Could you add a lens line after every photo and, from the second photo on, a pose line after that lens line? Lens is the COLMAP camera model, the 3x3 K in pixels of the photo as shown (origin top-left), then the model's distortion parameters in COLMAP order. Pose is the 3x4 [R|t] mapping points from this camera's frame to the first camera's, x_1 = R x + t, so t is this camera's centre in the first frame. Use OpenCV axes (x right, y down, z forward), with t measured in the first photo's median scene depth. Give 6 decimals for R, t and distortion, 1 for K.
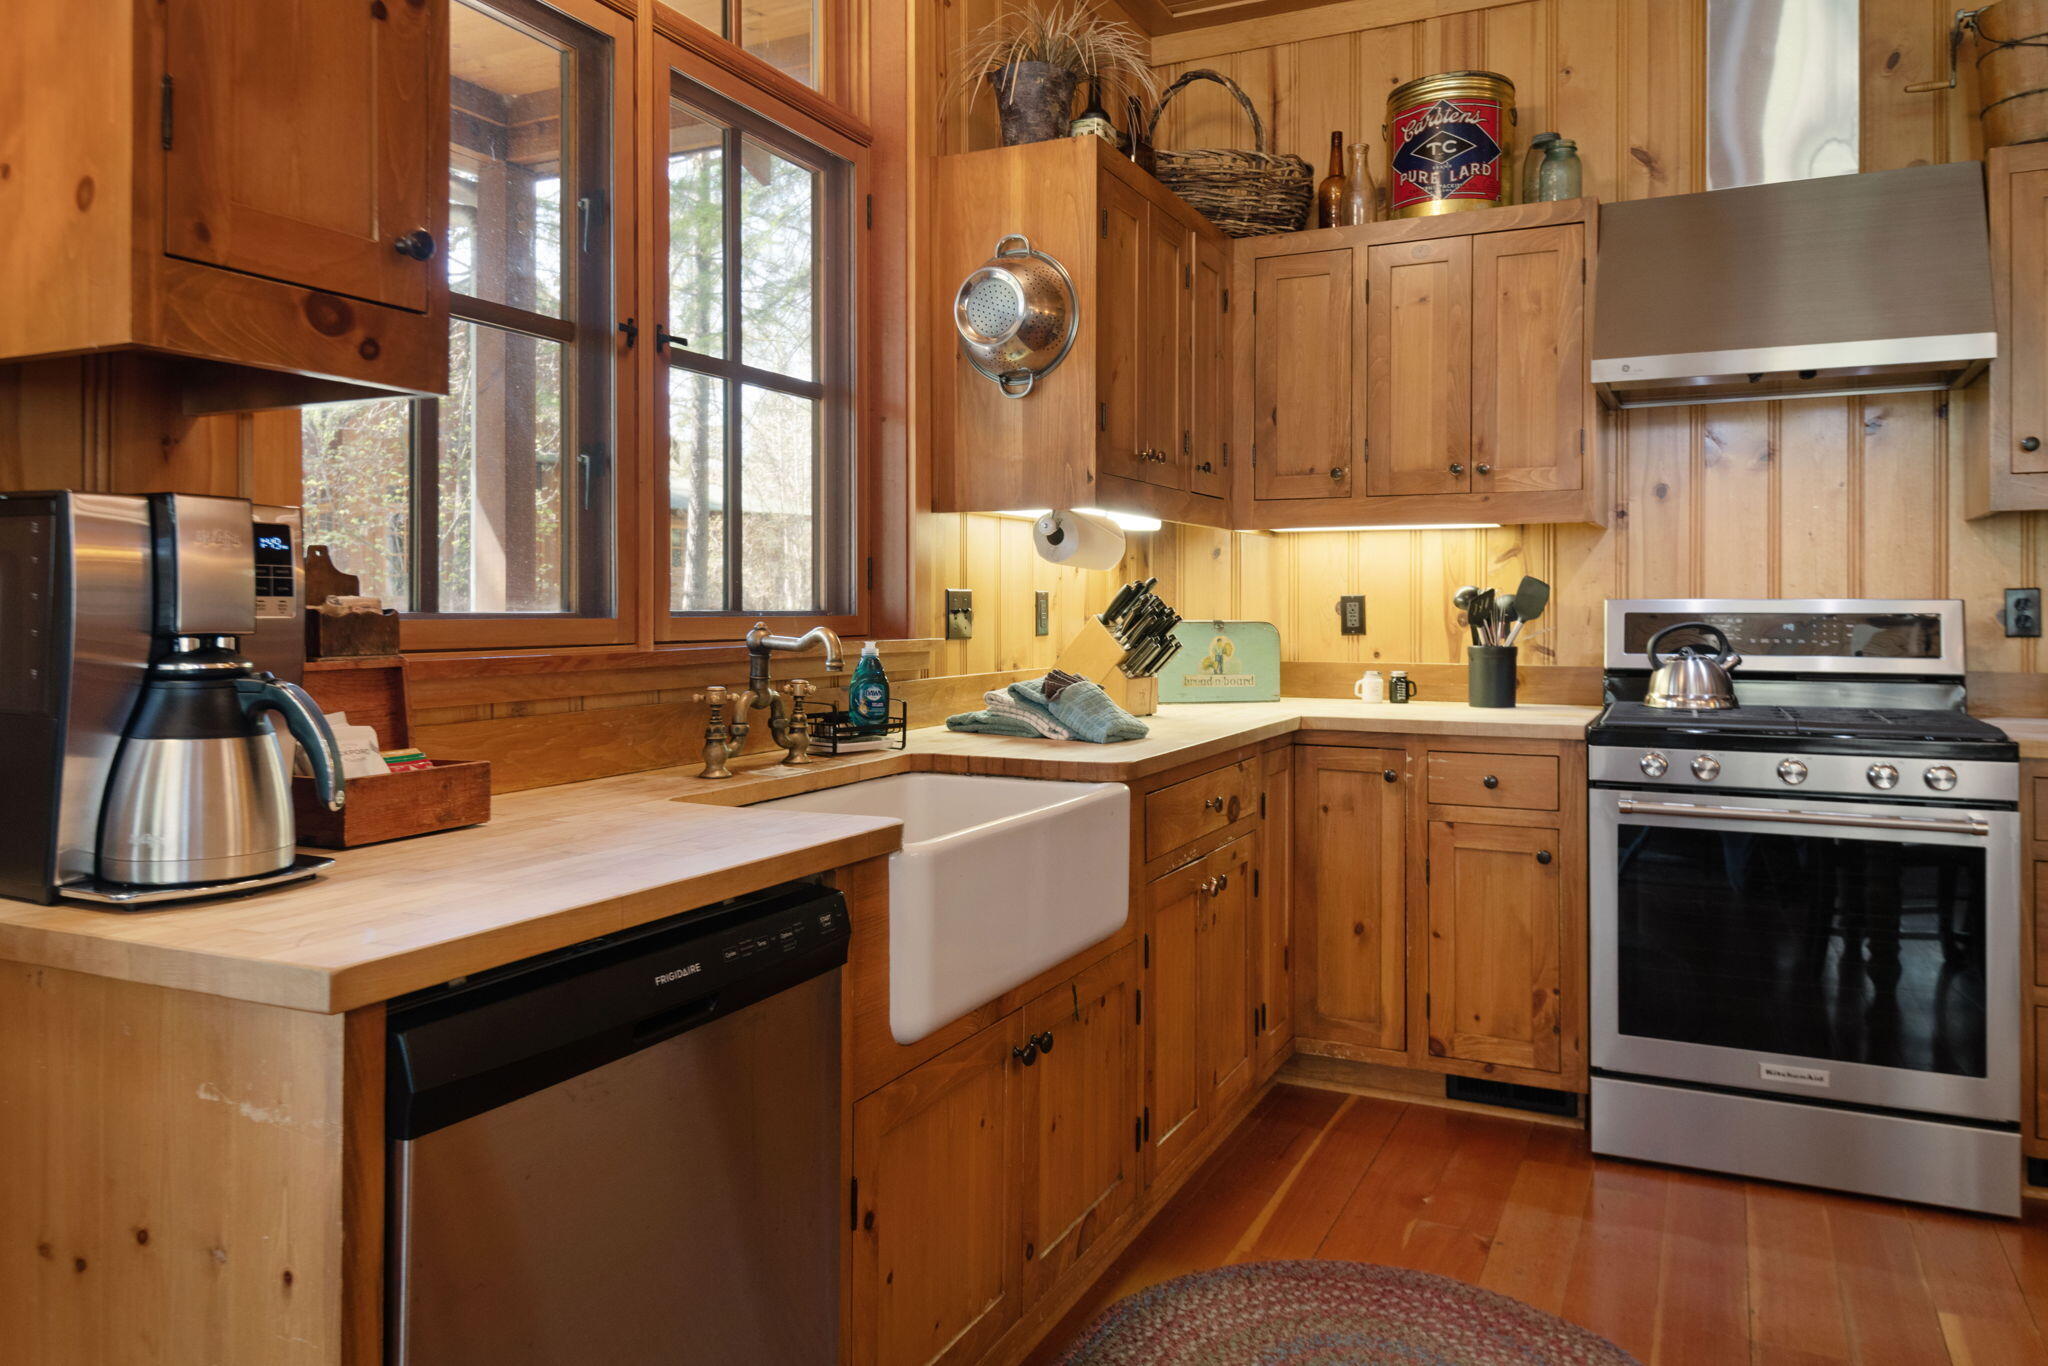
lens RADIAL K [[1470.1, 0, 1026.8], [0, 1470.1, 609.6], [0, 0, 1]] dist [0.023212, -0.001344]
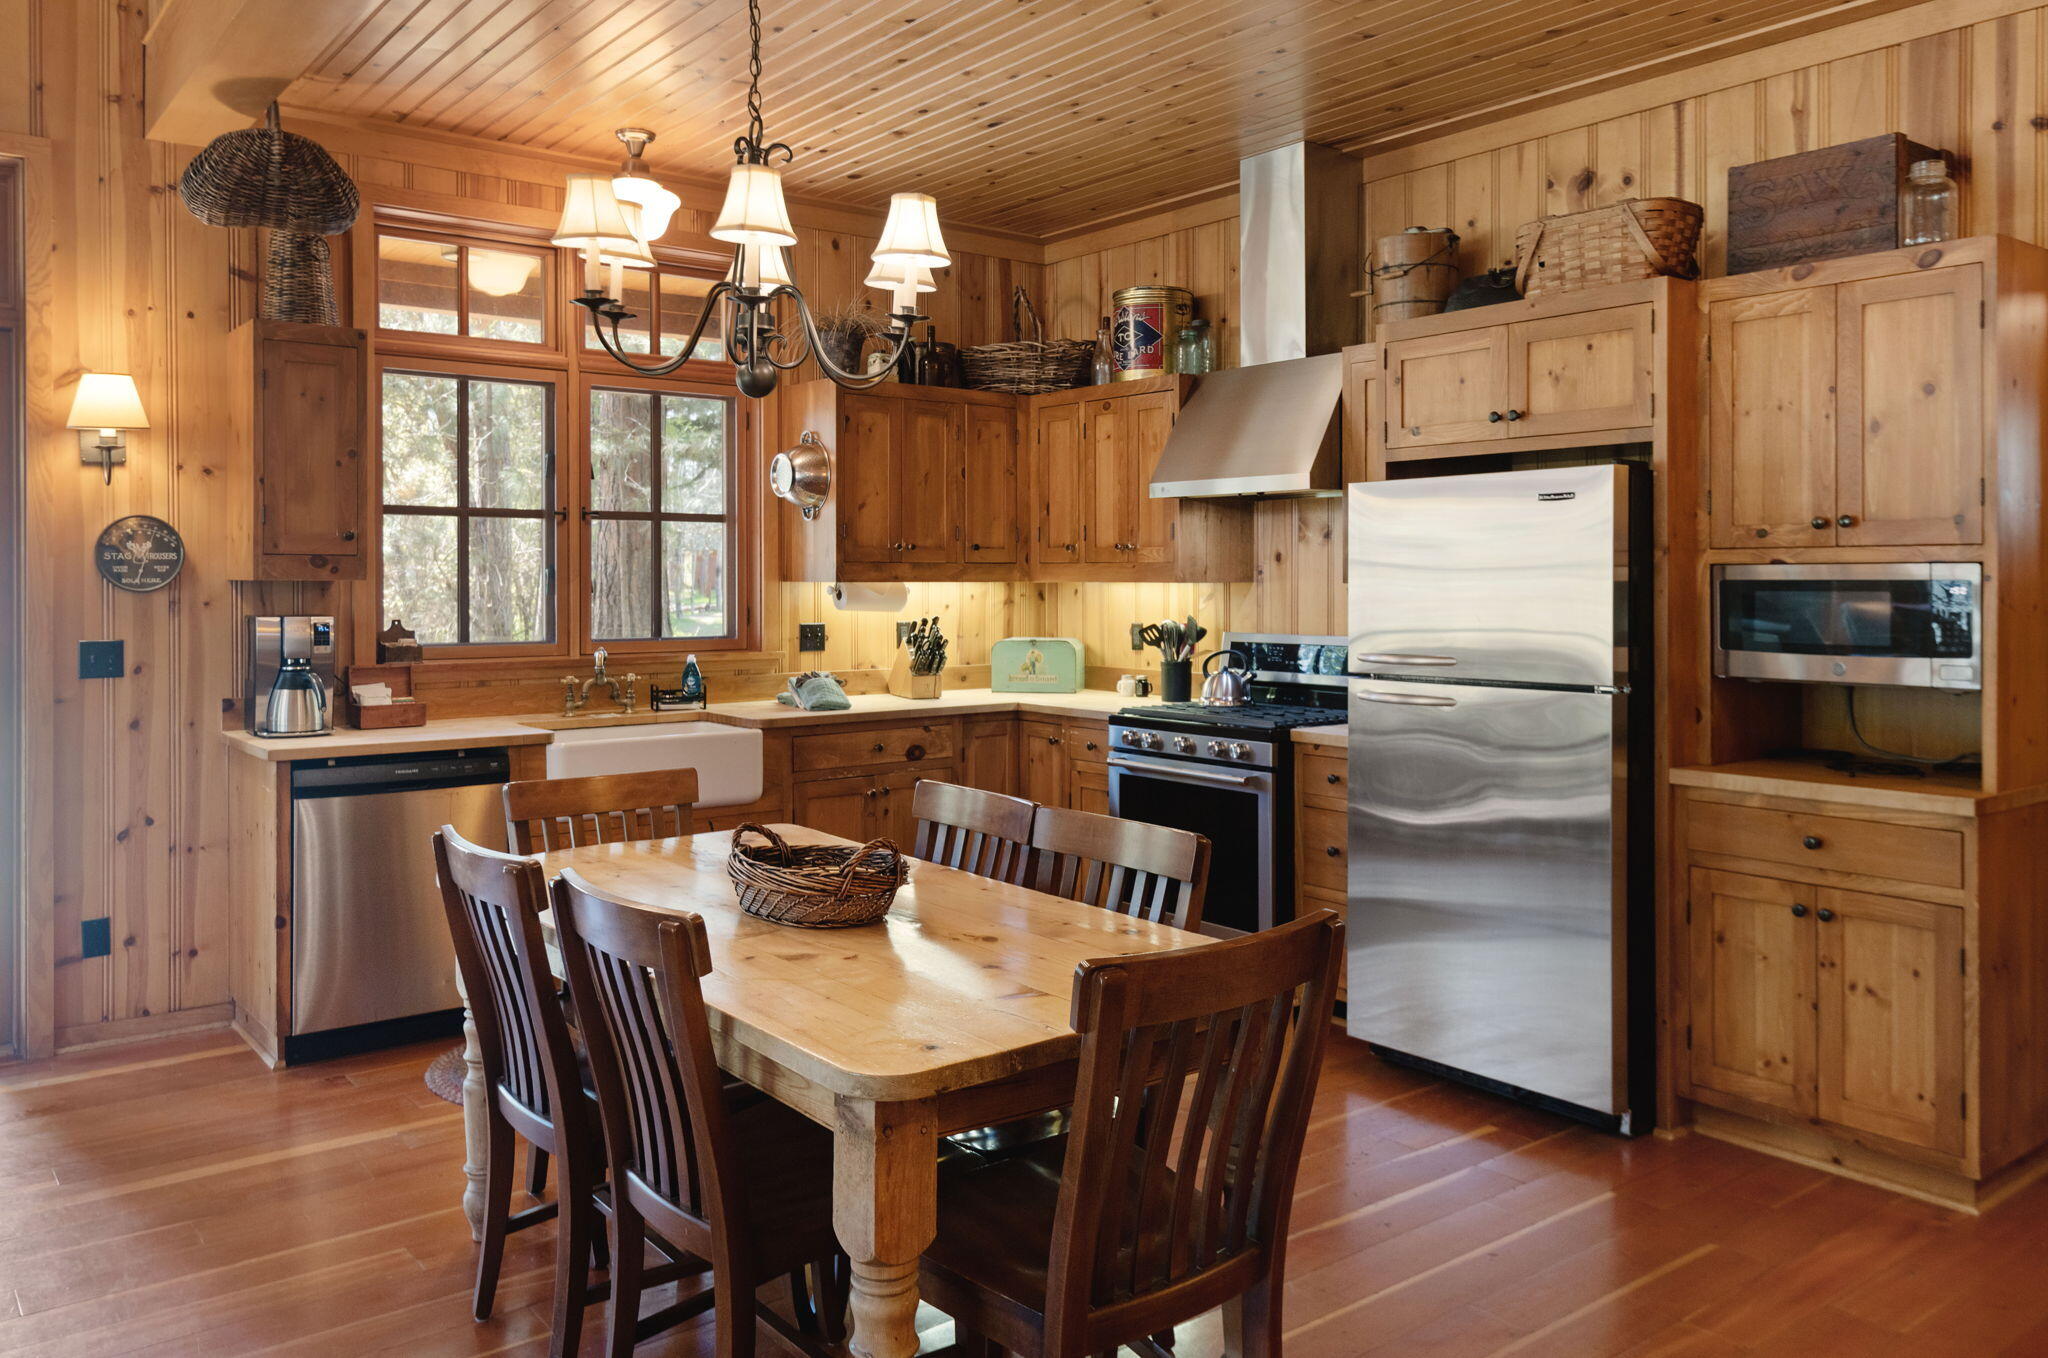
lens RADIAL K [[1616.6, 0, 1024.6], [0, 1616.6, 583.0], [0, 0, 1]] dist [0.001965, 0.000076]
pose [[0.886220, -0.000615, -0.463264, 1.718046], [0.001556, 0.999997, 0.001649, -0.103892], [0.463261, -0.002182, 0.886219, -0.969709]]
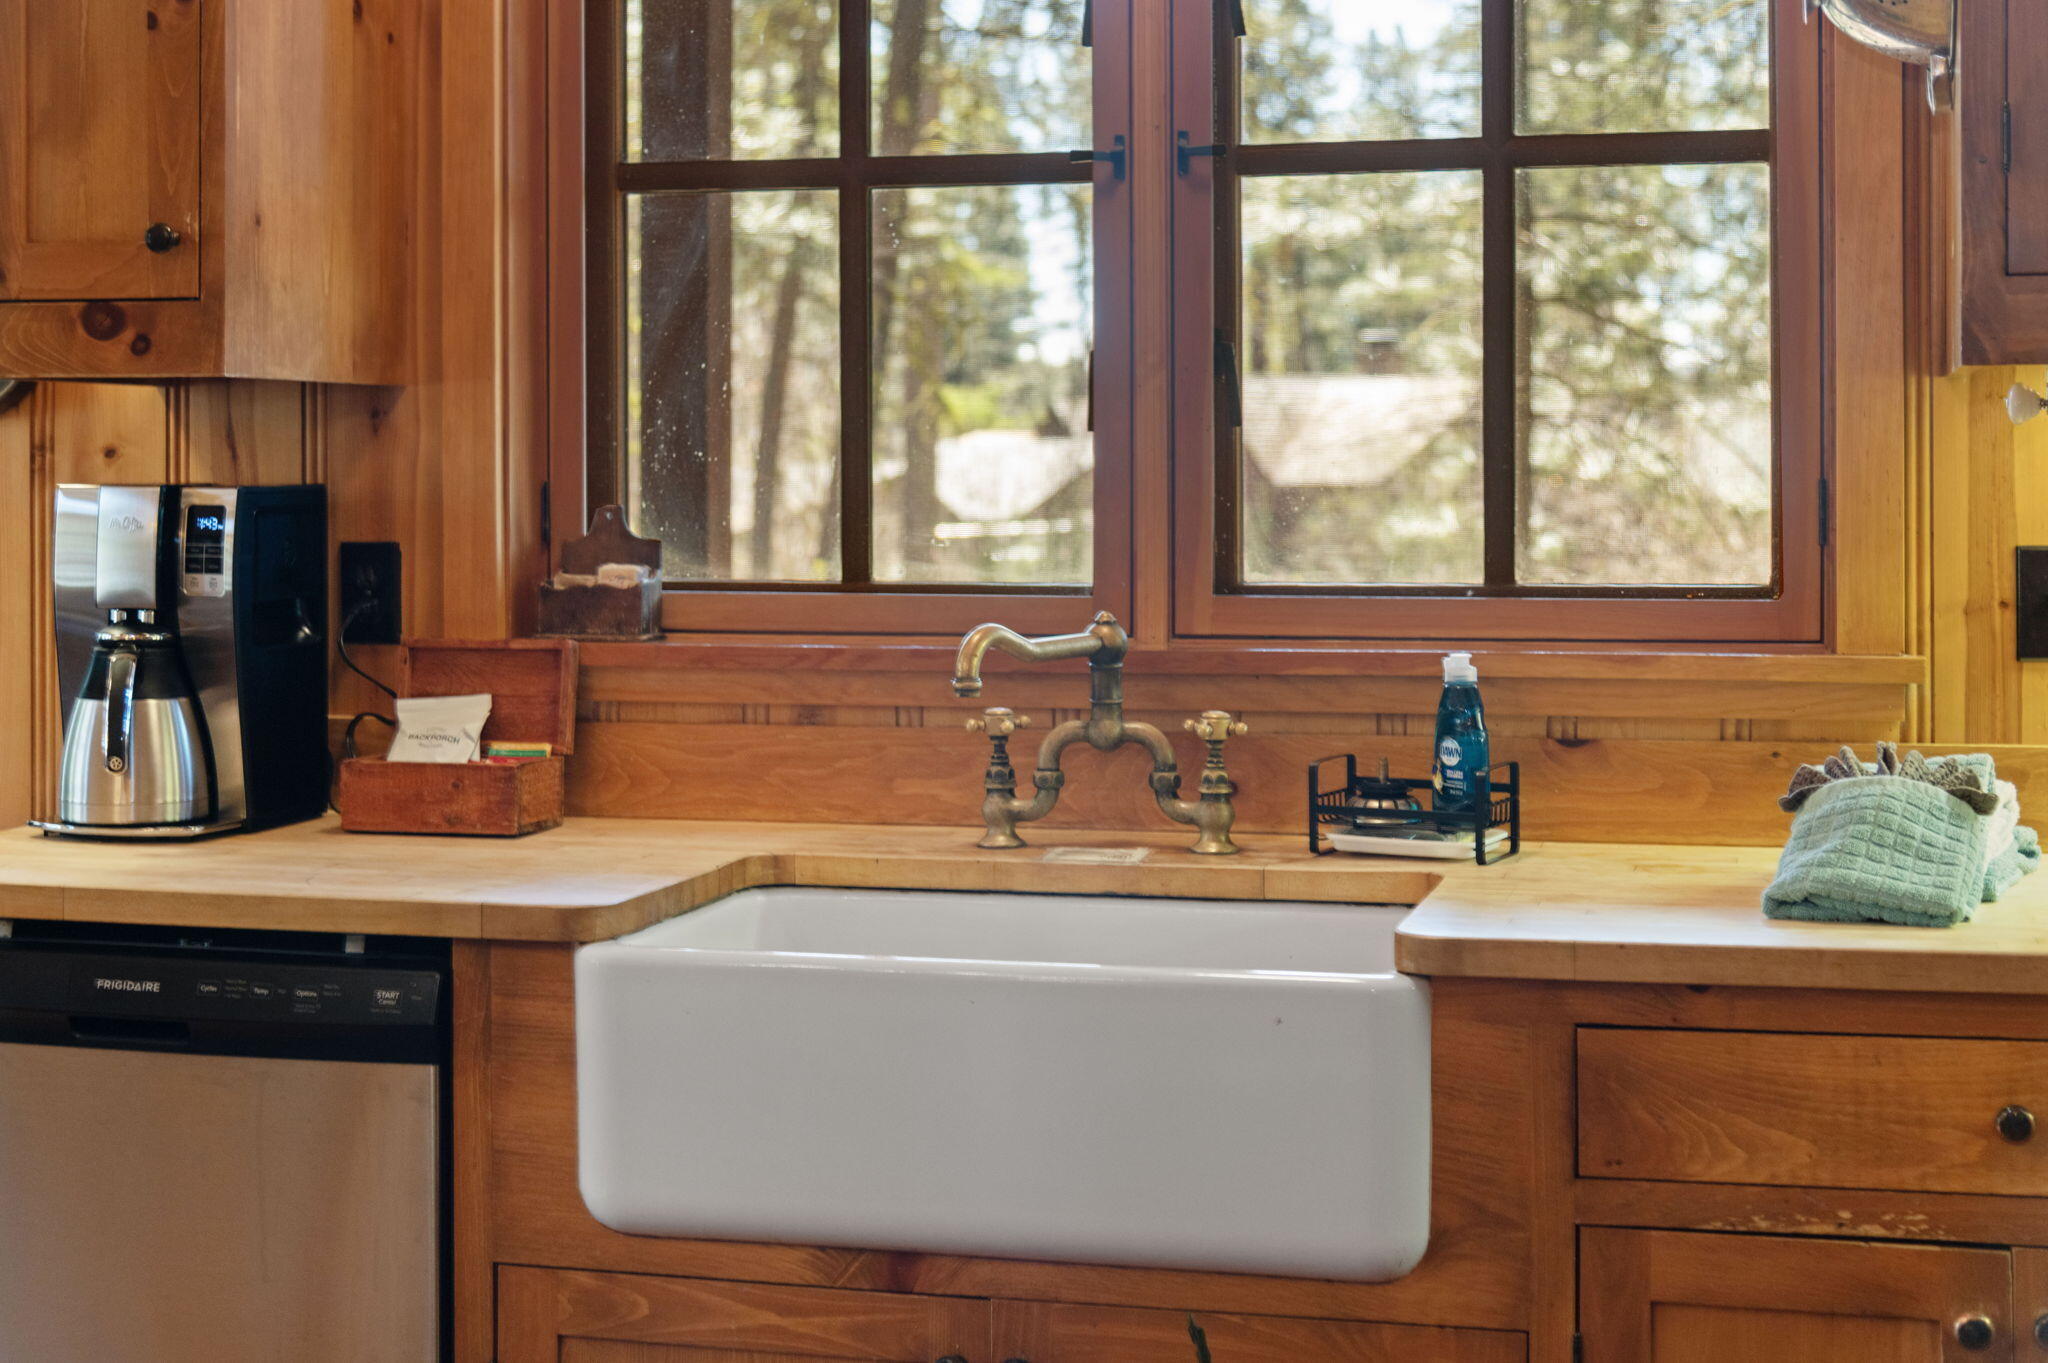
lens RADIAL K [[3164.6, 0, 1030.6], [0, 3164.6, 467.5], [0, 0, 1]] dist [-0.003157, -0.115233]
pose [[0.158814, -0.003736, -0.987302, 1.296627], [0.001268, 0.999993, -0.003580, -0.054345], [0.987308, -0.000684, 0.158817, 0.869707]]
